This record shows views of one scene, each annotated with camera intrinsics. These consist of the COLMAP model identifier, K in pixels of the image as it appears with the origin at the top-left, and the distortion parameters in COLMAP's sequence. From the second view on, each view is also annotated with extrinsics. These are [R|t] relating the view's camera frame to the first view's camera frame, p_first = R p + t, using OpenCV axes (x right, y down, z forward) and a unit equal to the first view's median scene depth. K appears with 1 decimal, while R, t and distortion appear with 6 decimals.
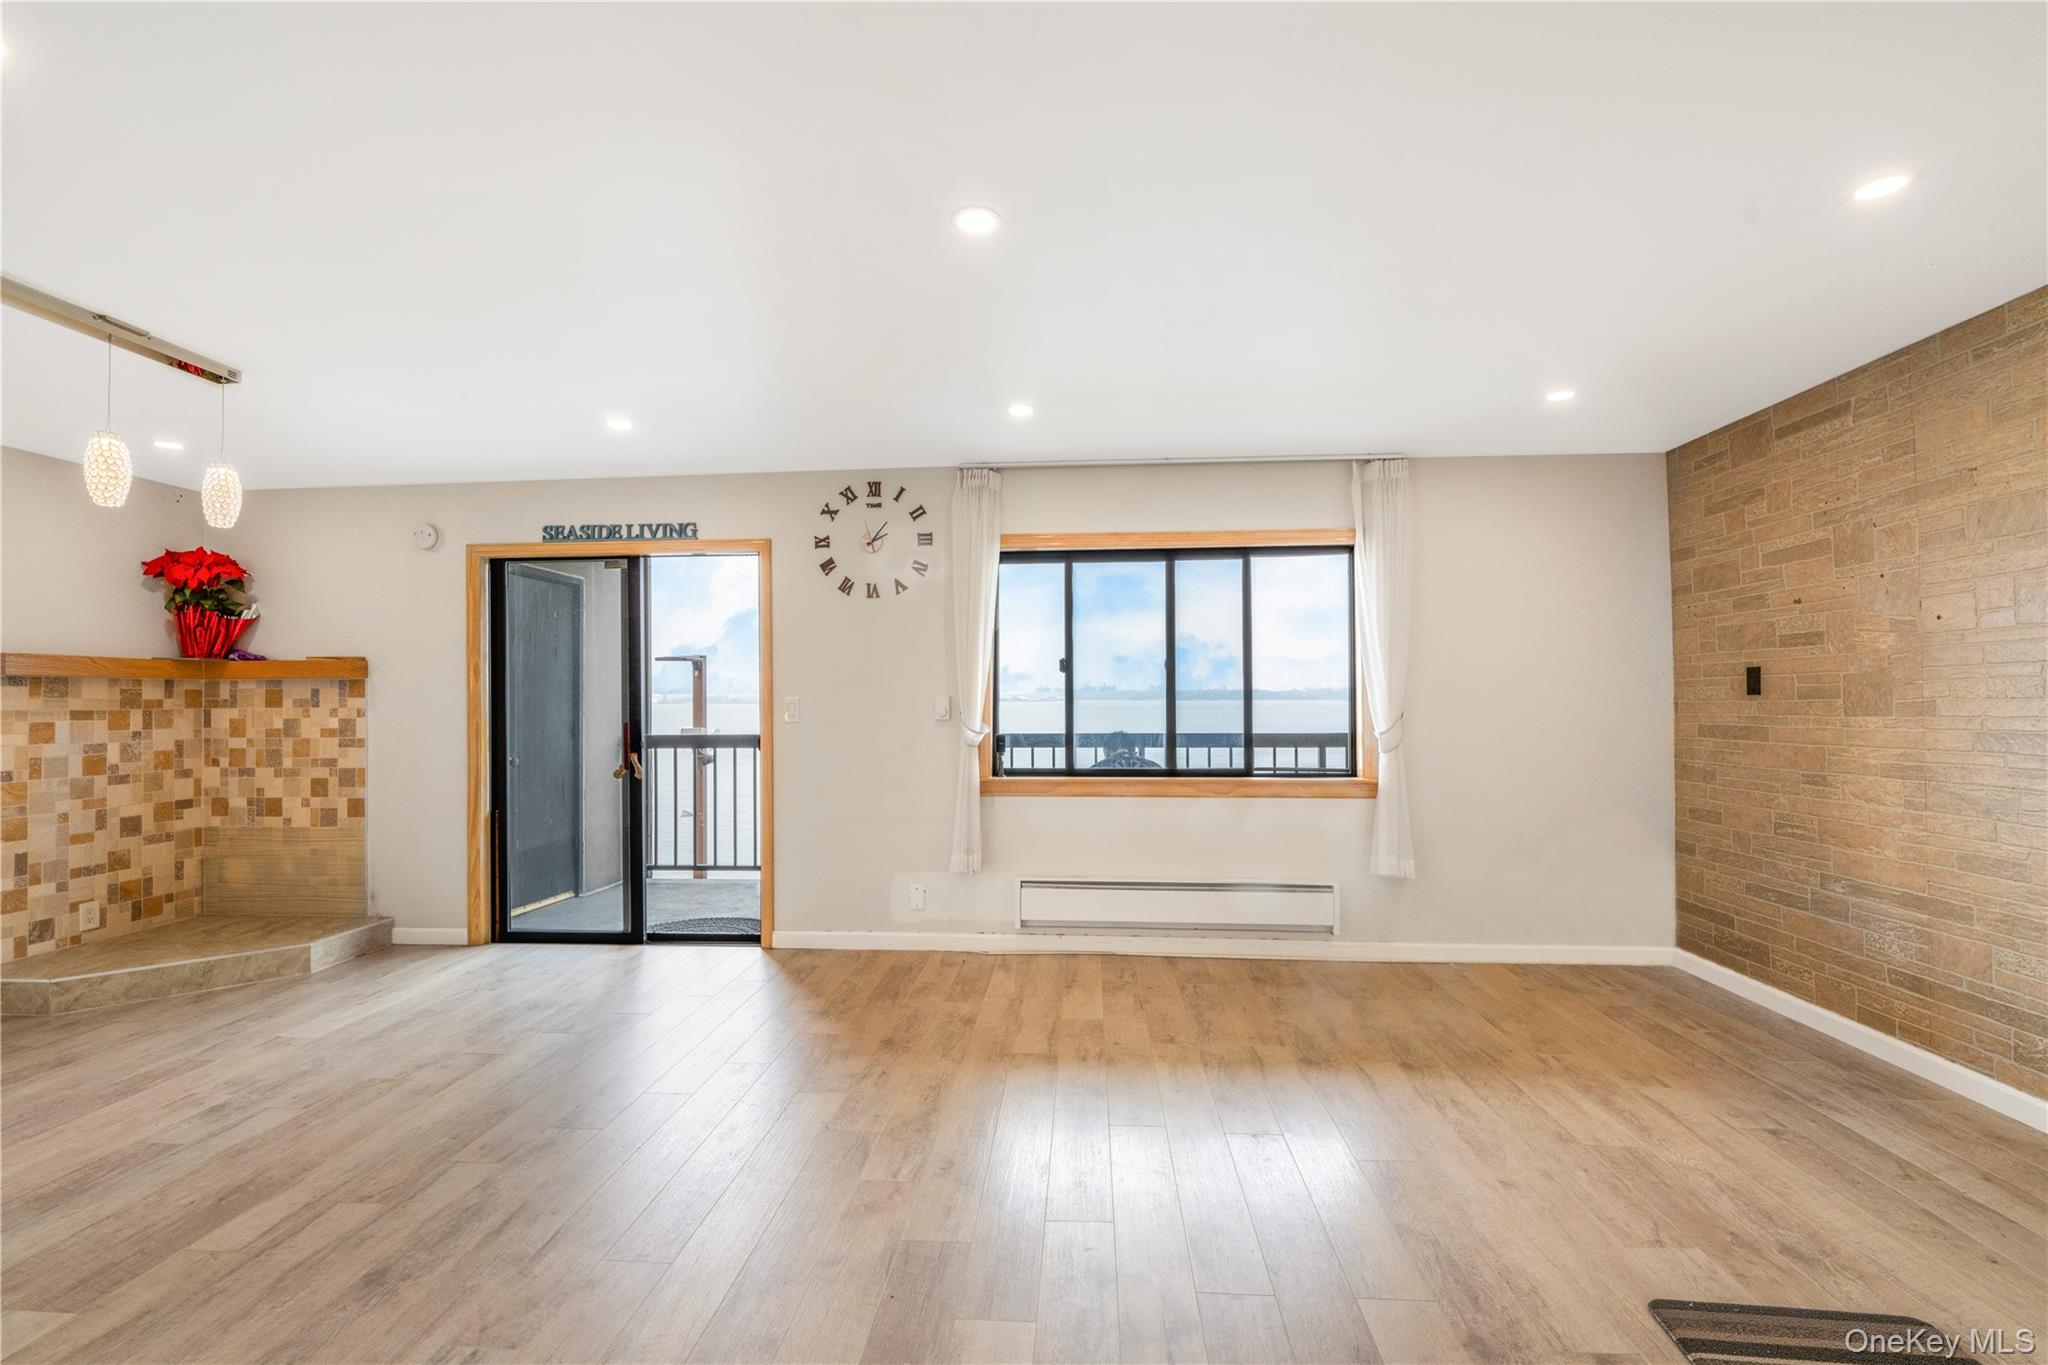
lens RADIAL K [[857.8, 0, 1014.5], [0, 857.8, 689.5], [0, 0, 1]] dist [0.000364, -0.007063]
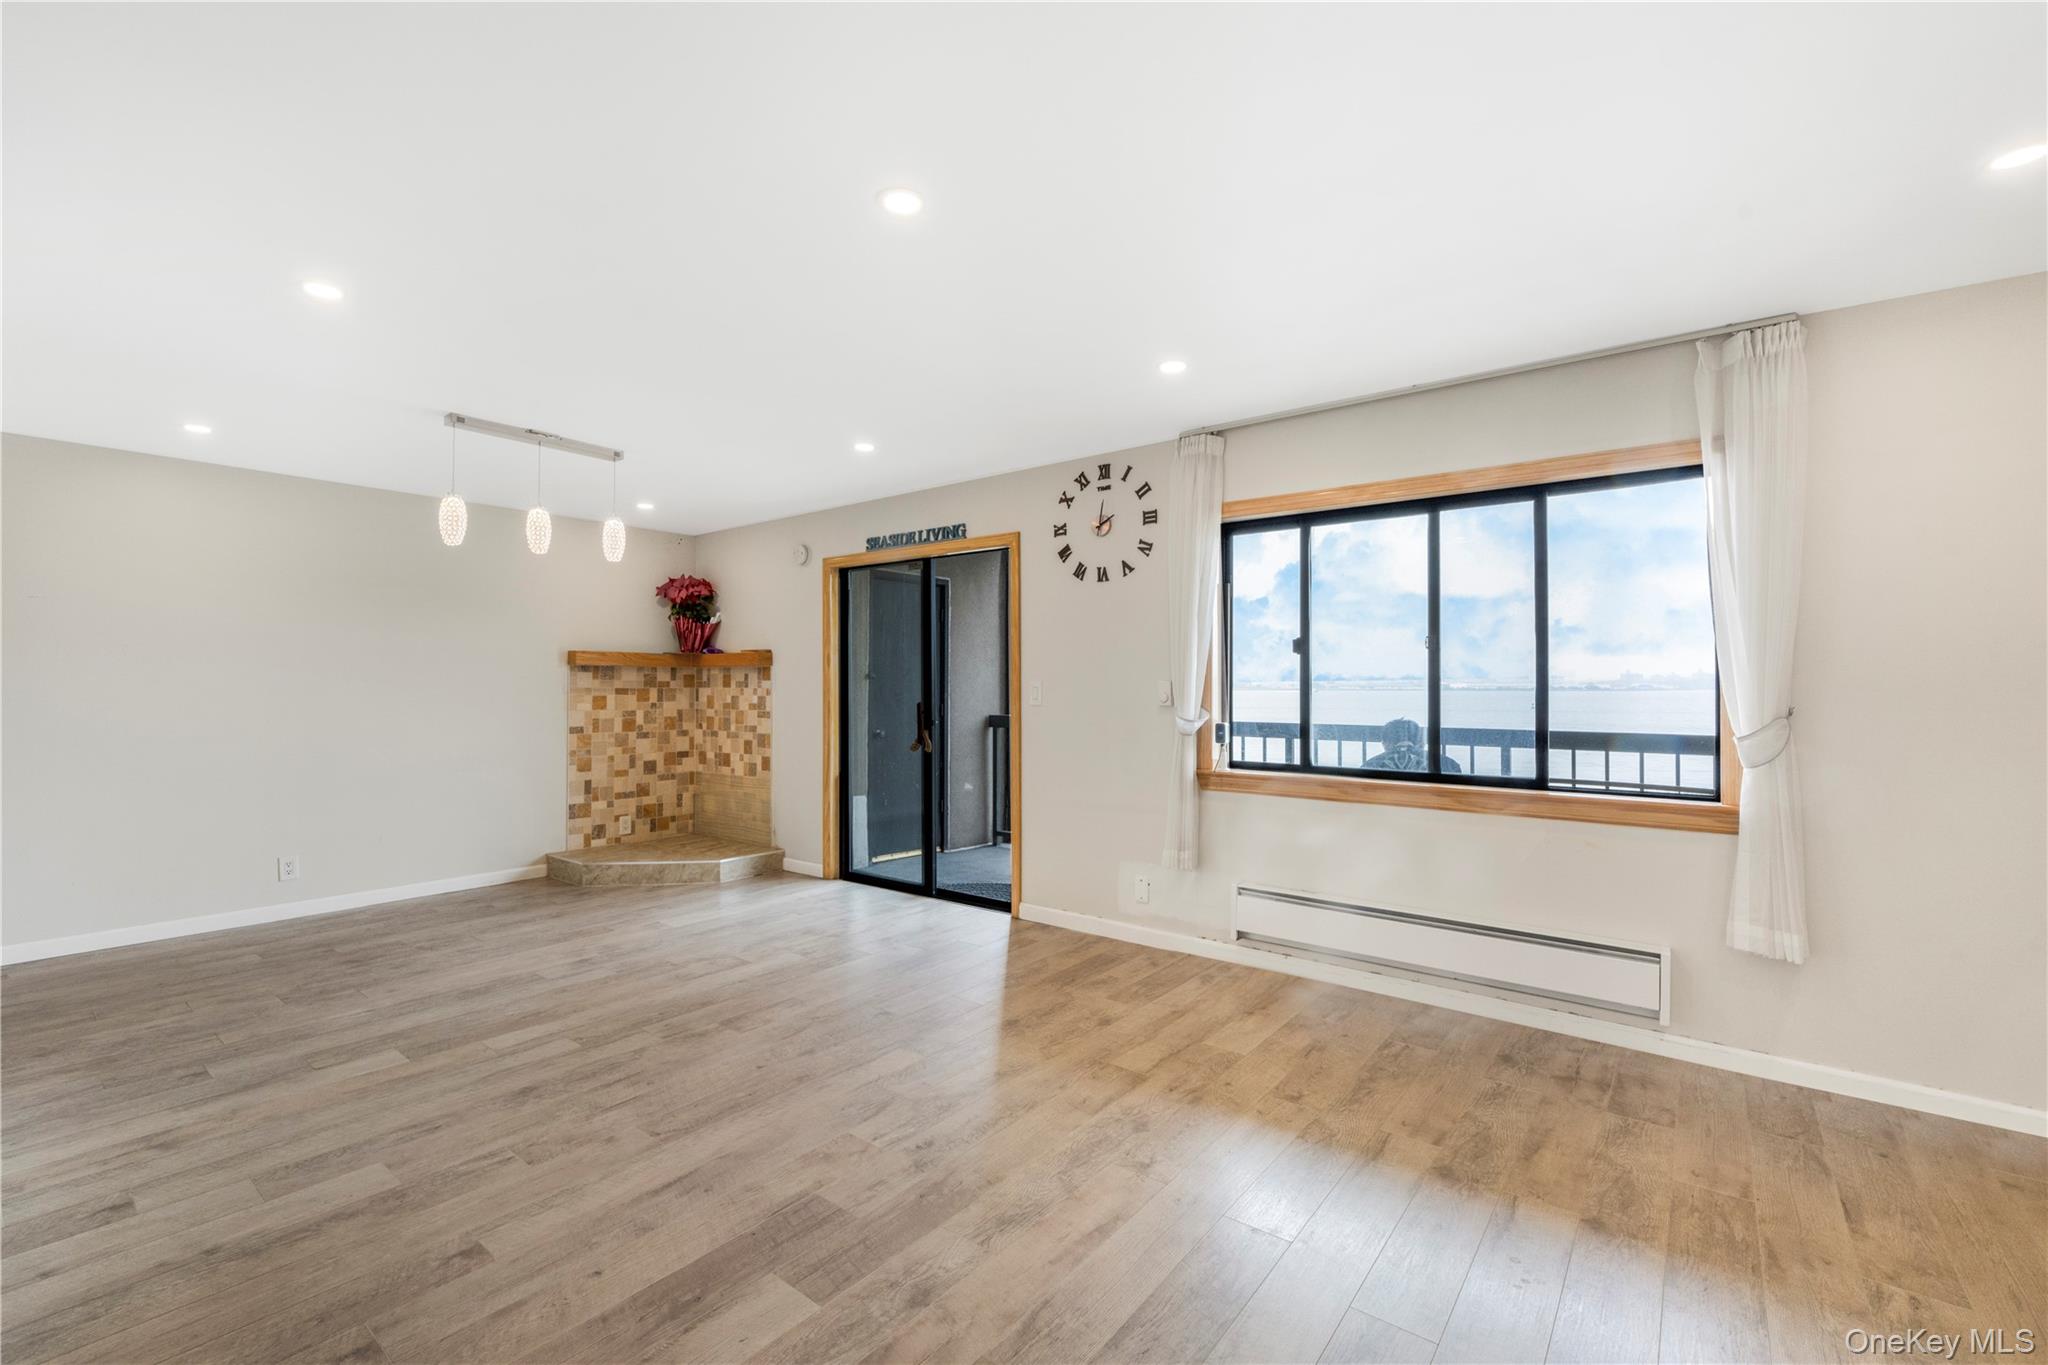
lens RADIAL K [[892.4, 0, 1192.4], [0, 892.4, 677.5], [0, 0, 1]] dist [-0.001119, -0.008177]
pose [[0.830825, 0.000358, -0.556534, 0.545563], [-0.000269, 1.000000, 0.000241, 0.004436], [0.556534, -0.000051, 0.830825, 0.220156]]
